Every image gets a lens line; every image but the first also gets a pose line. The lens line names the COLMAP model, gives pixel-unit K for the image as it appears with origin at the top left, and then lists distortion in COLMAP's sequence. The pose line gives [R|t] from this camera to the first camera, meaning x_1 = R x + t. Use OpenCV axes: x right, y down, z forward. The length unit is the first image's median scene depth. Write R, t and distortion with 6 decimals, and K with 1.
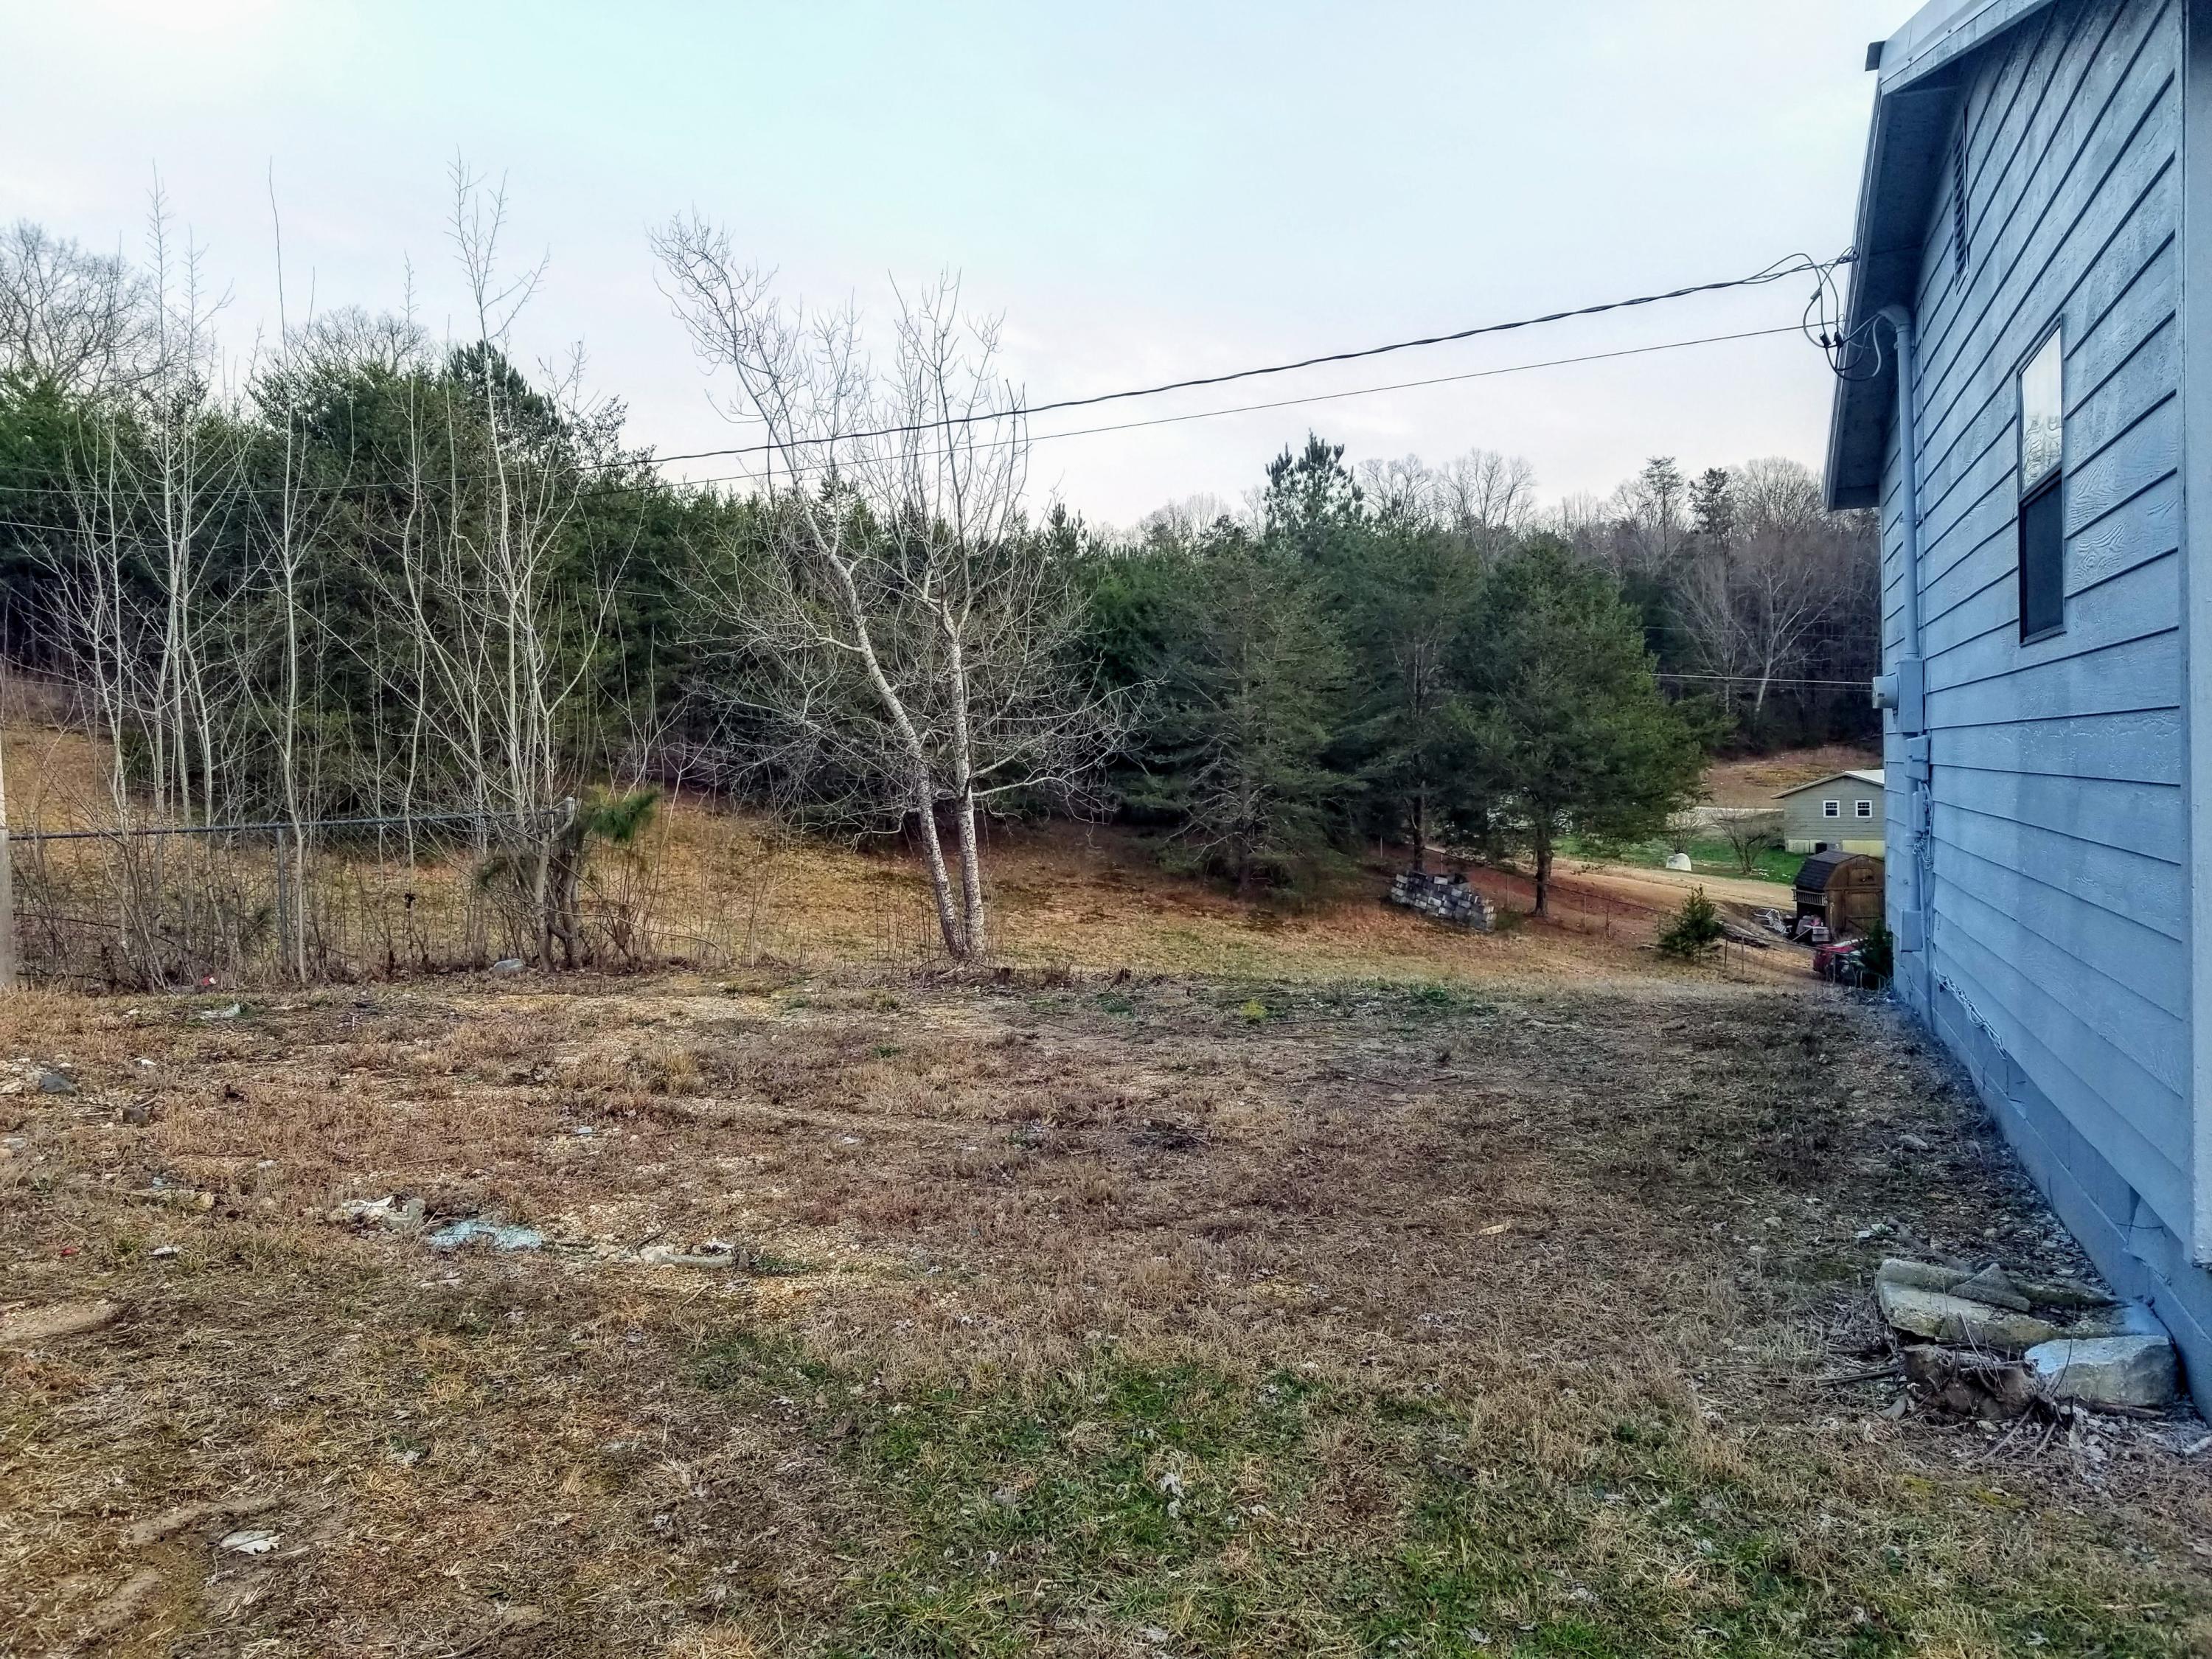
lens RADIAL K [[1780.0, 0, 1109.1], [0, 1780.0, 764.9], [0, 0, 1]] dist [0.120014, -0.167903]
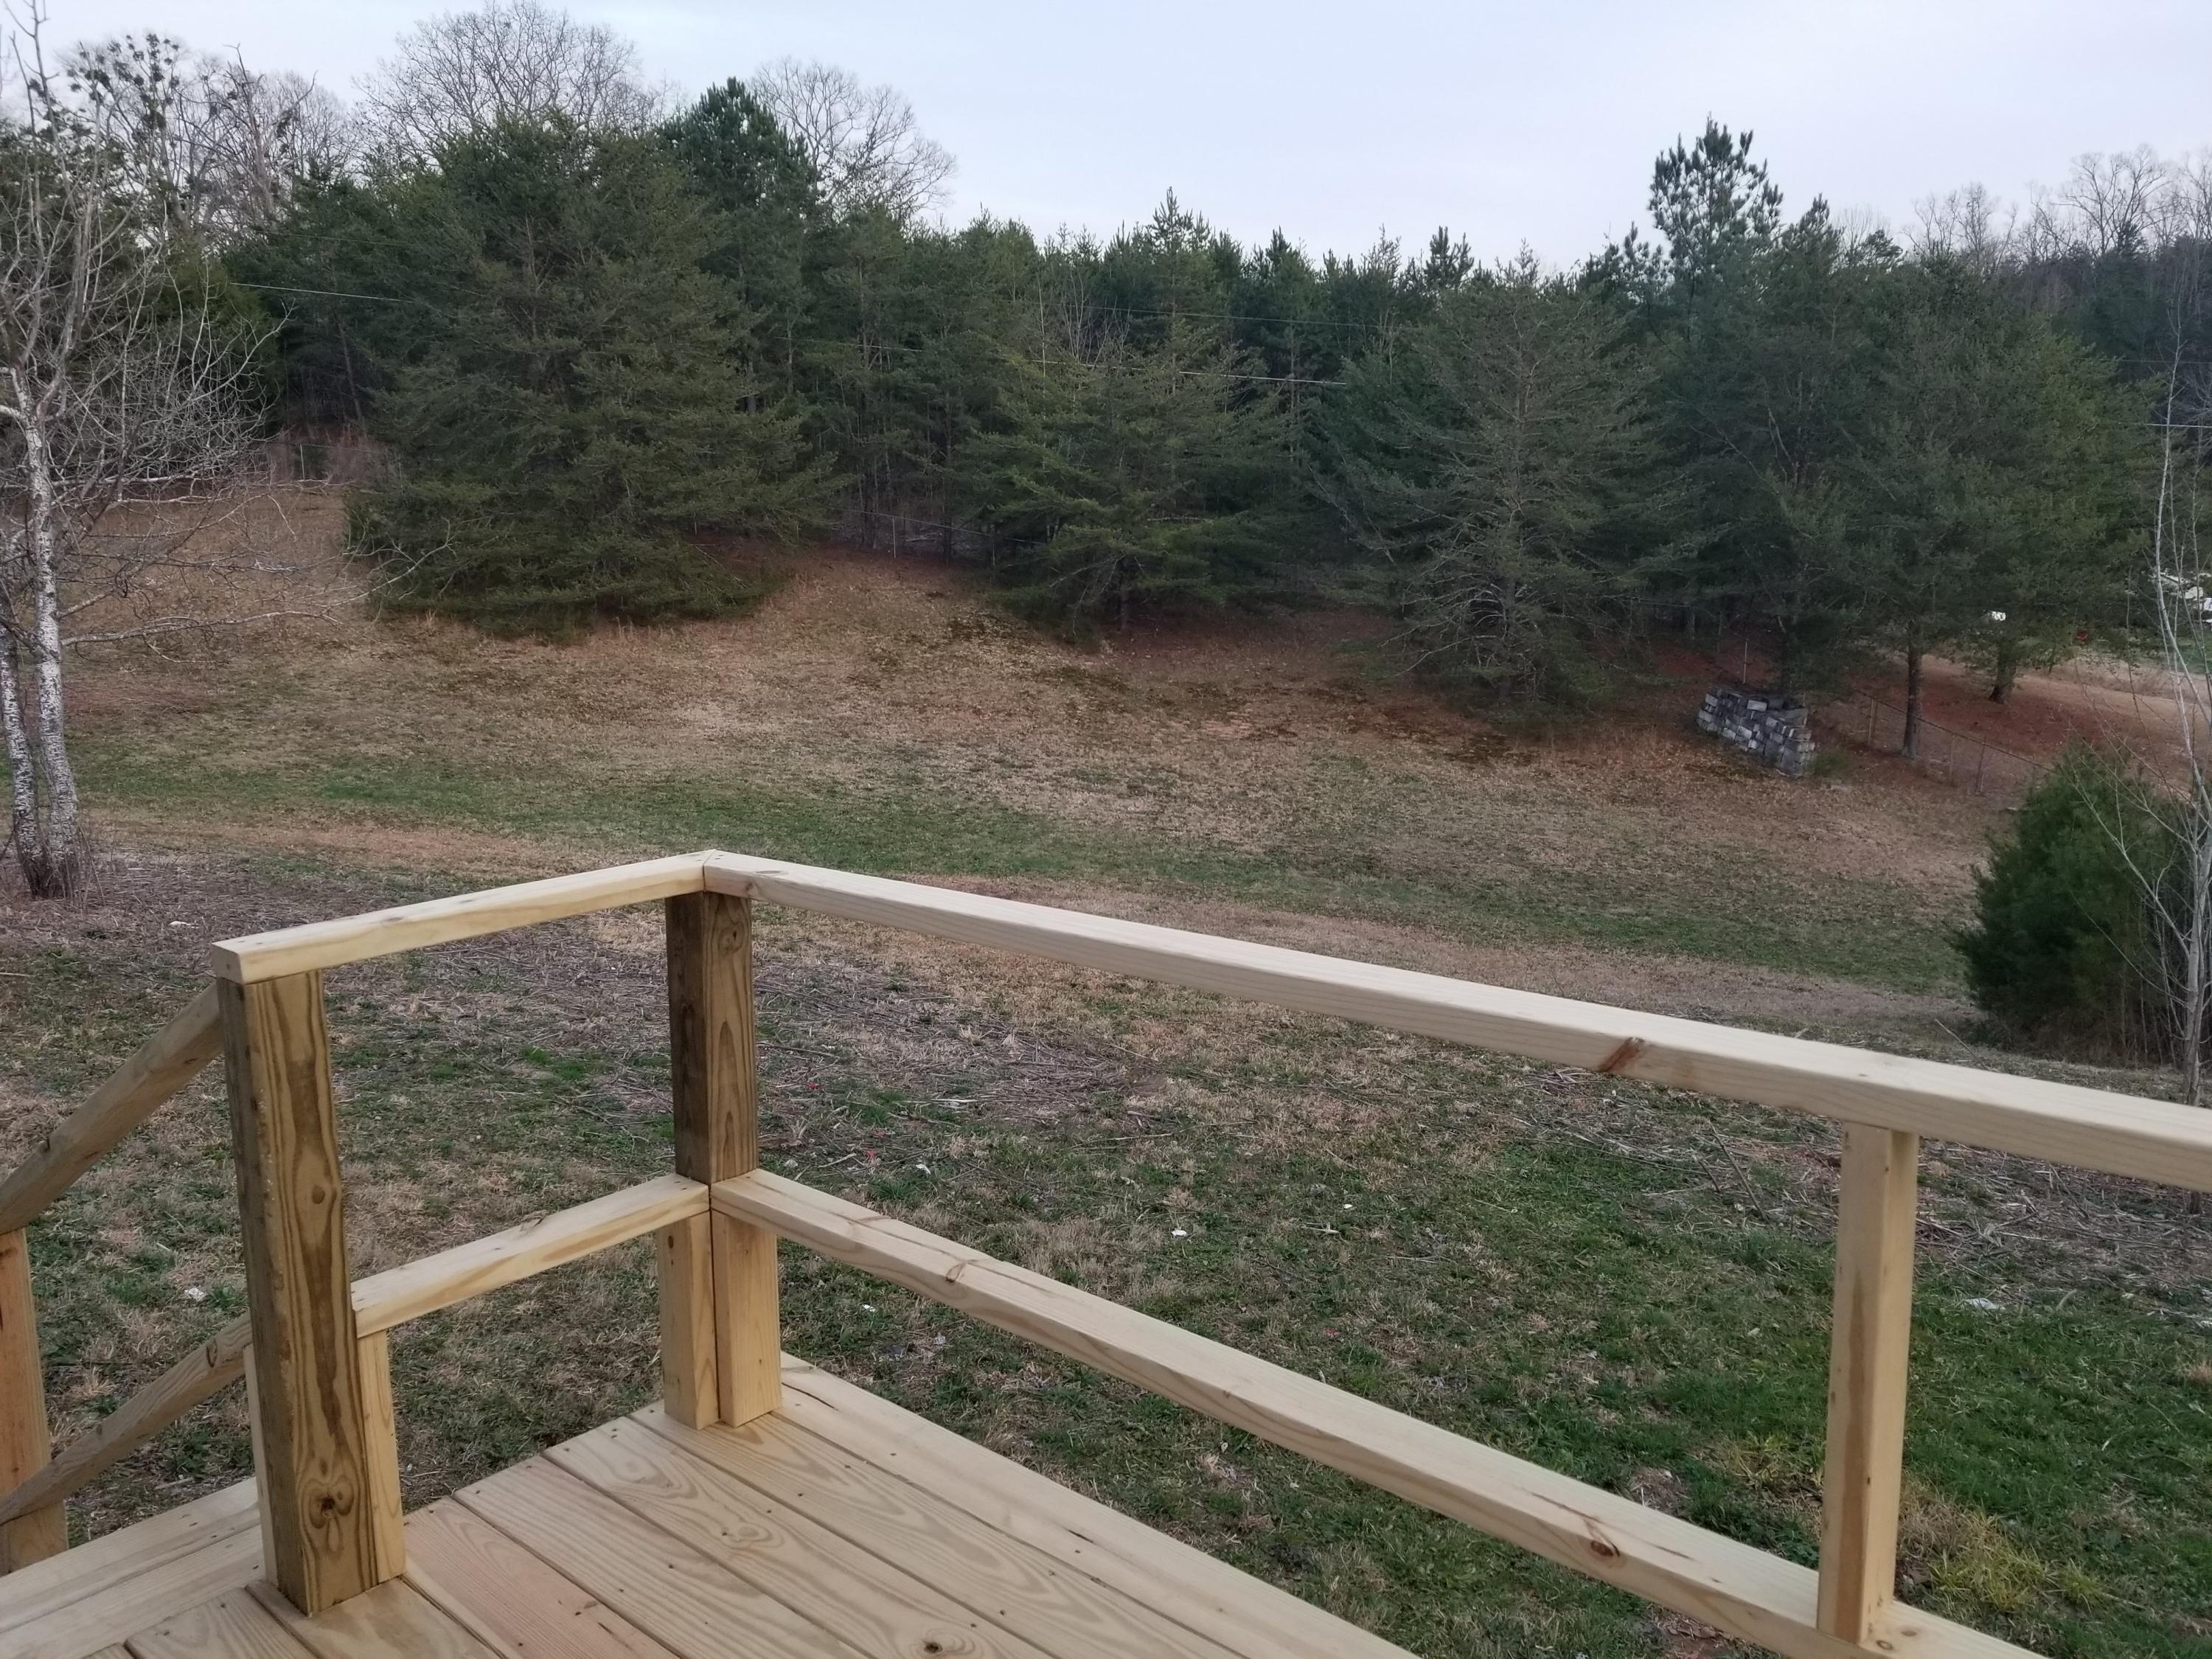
lens RADIAL K [[1780.0, 0, 1109.1], [0, 1780.0, 764.9], [0, 0, 1]] dist [0.120014, -0.167903]
pose [[0.930529, 0.063349, -0.360697, 0.196005], [-0.013772, 0.990282, 0.138393, -0.013694], [0.365958, -0.123811, 0.922359, 0.158746]]
